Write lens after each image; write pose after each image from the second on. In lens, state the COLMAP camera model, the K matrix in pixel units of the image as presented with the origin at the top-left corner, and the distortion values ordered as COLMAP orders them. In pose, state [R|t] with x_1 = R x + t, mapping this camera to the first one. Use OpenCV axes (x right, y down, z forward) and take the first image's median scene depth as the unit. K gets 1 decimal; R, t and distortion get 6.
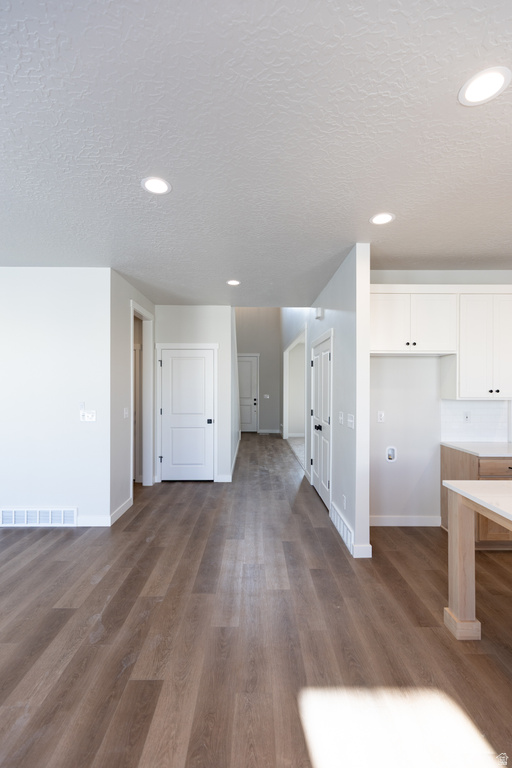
lens RADIAL K [[347.8, 0, 256.0], [0, 347.8, 384.0], [0, 0, 1]] dist [0.002017, 0.000356]
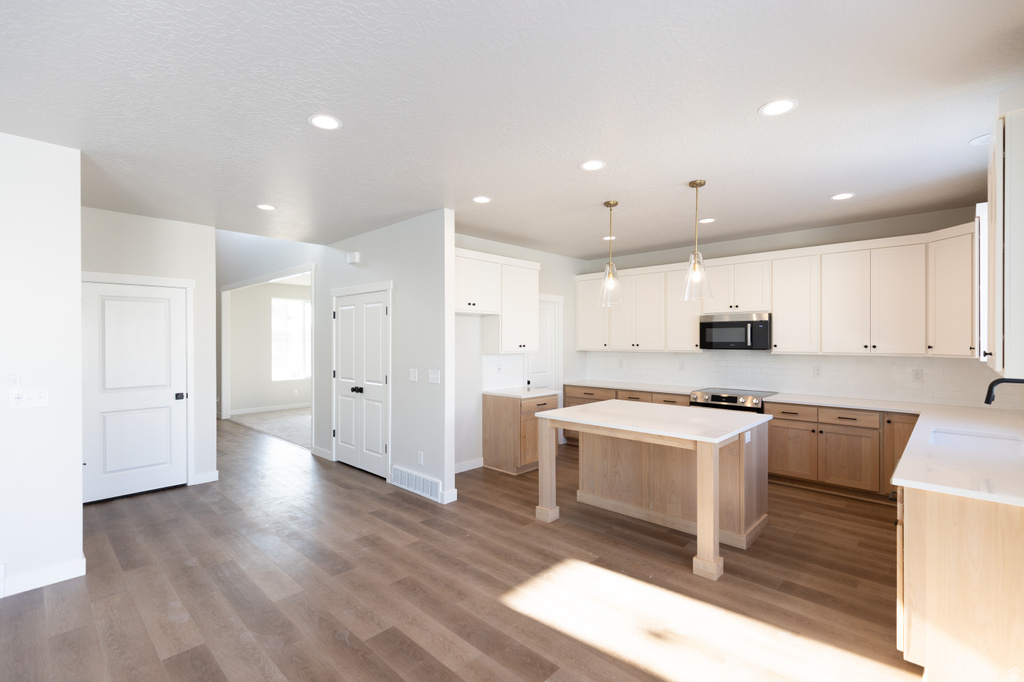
lens RADIAL K [[463.8, 0, 512.0], [0, 463.8, 341.0], [0, 0, 1]] dist [0.002017, 0.000356]
pose [[0.691601, -0.004449, 0.722266, -0.589804], [-0.000443, 0.999978, 0.006584, -0.007603], [-0.722280, -0.004874, 0.691584, -0.123281]]
